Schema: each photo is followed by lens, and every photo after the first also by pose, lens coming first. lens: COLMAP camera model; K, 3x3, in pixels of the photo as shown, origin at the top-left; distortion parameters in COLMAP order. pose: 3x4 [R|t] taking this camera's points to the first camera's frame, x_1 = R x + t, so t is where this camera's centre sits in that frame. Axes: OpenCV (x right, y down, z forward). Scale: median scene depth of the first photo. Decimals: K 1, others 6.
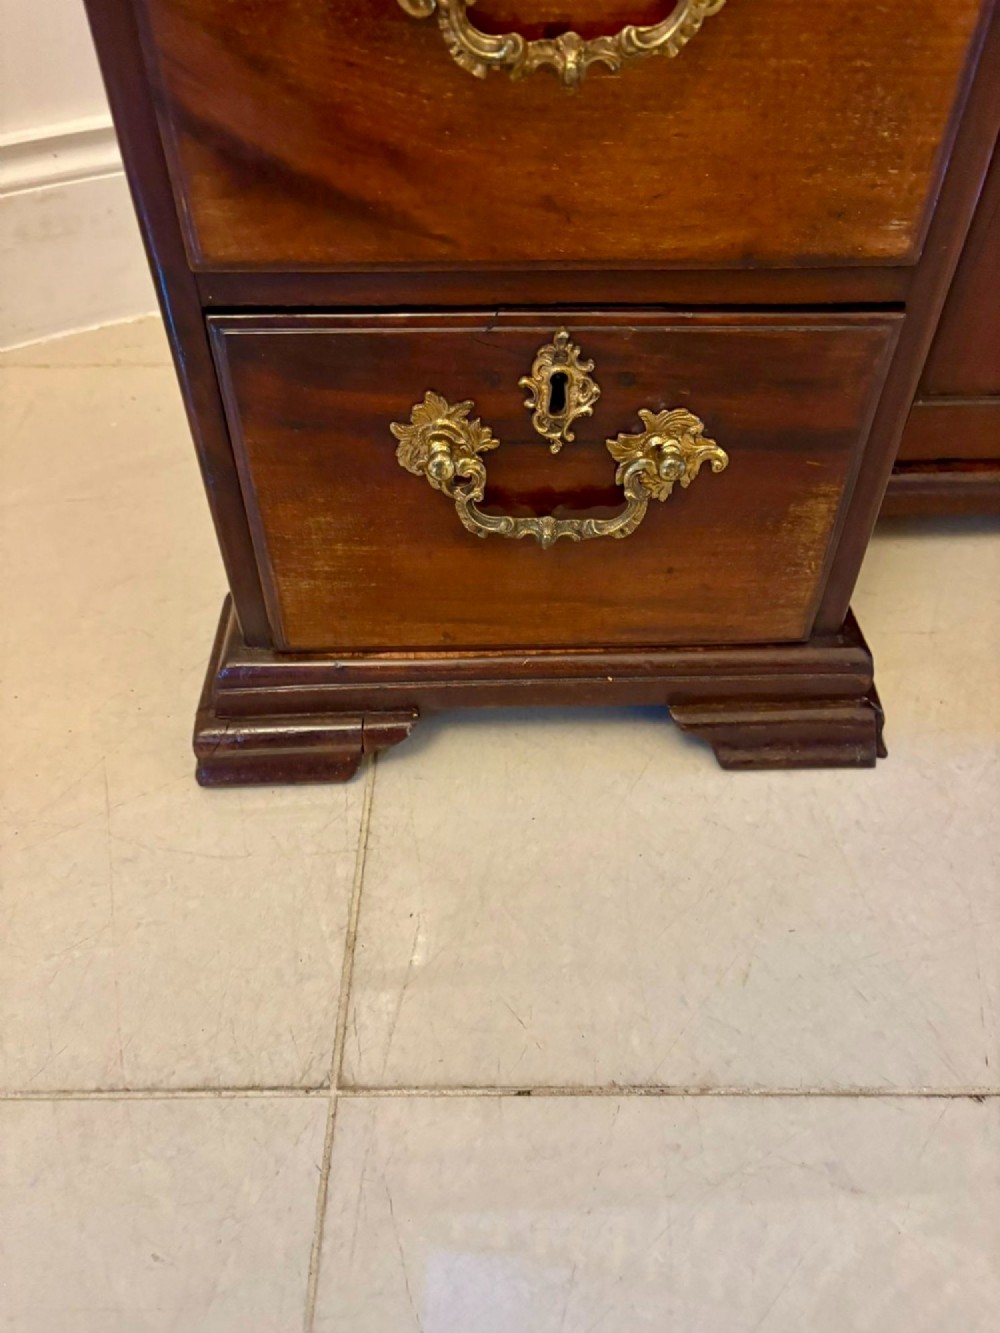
lens RADIAL K [[985.1, 0, 500.0], [0, 985.1, 666.5], [0, 0, 1]] dist [0.016072, -0.004217]
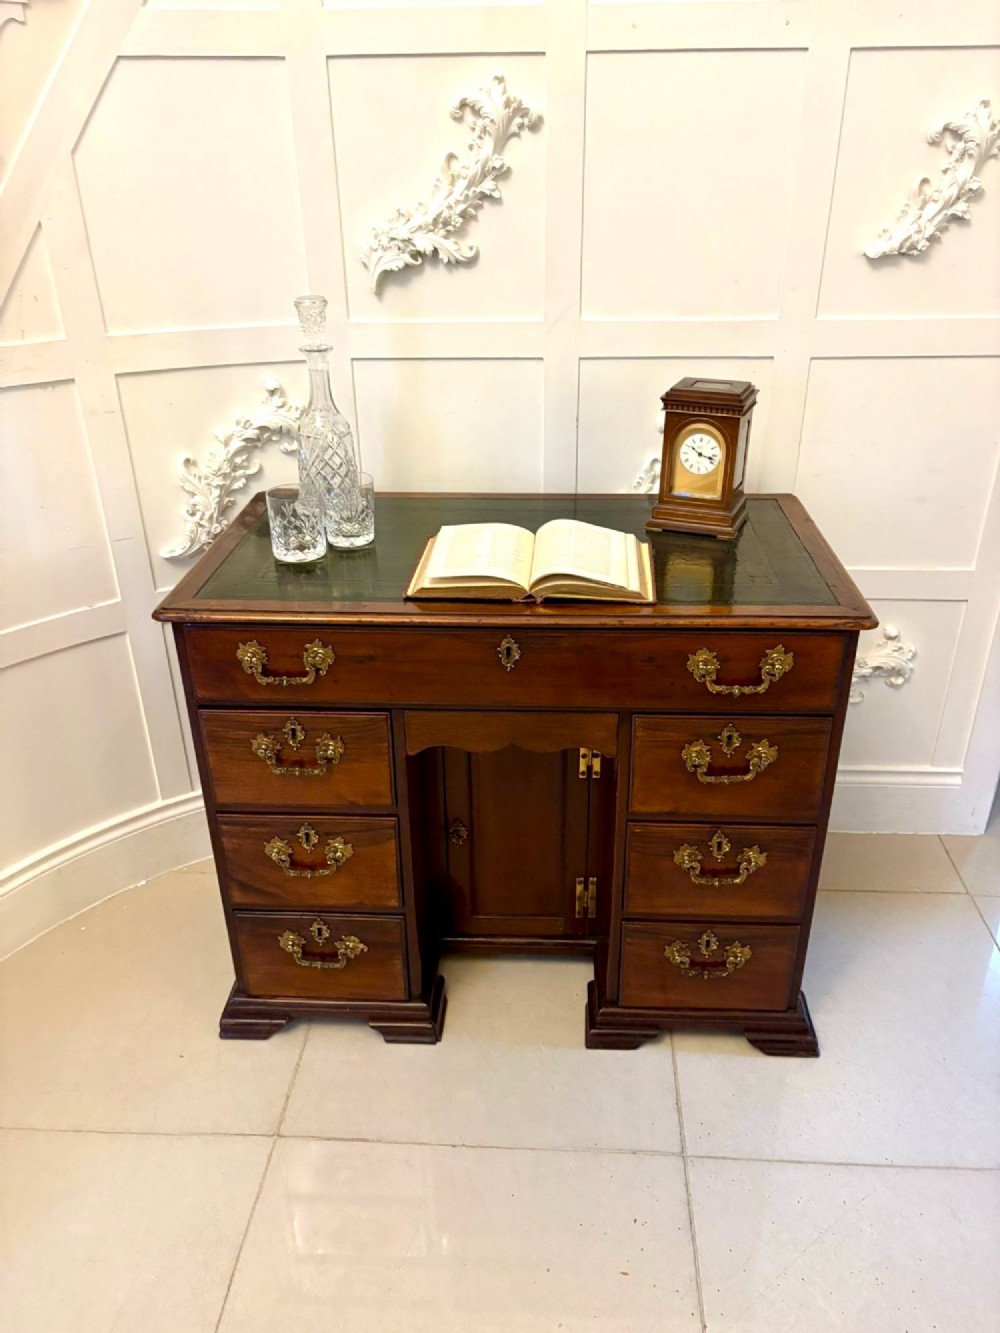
lens RADIAL K [[1003.2, 0, 506.5], [0, 1003.2, 663.9], [0, 0, 1]] dist [-0.000807, 0.002293]
pose [[0.996273, 0.027739, -0.081675, 1.050082], [-0.051123, 0.952540, -0.300092, -0.127452], [0.069474, 0.303149, 0.950407, -2.934298]]
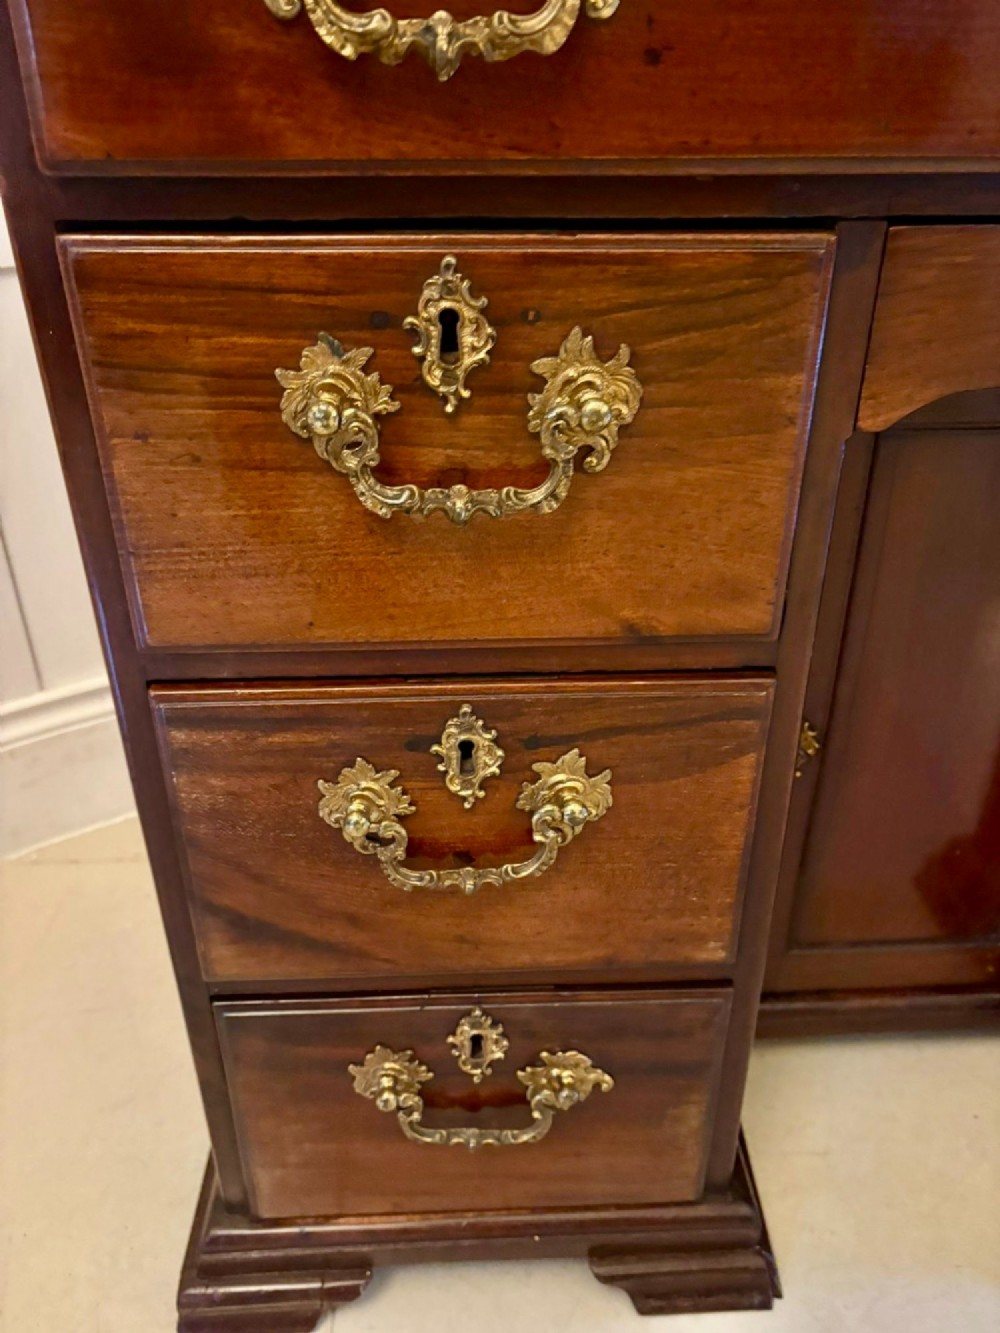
lens RADIAL K [[998.7, 0, 500.0], [0, 998.7, 666.5], [0, 0, 1]] dist [0.000926, -0.006847]
pose [[0.999967, -0.007877, 0.001867, 0.087742], [0.008087, 0.961108, -0.276054, -0.378995], [0.000380, 0.276060, 0.961140, -0.397931]]
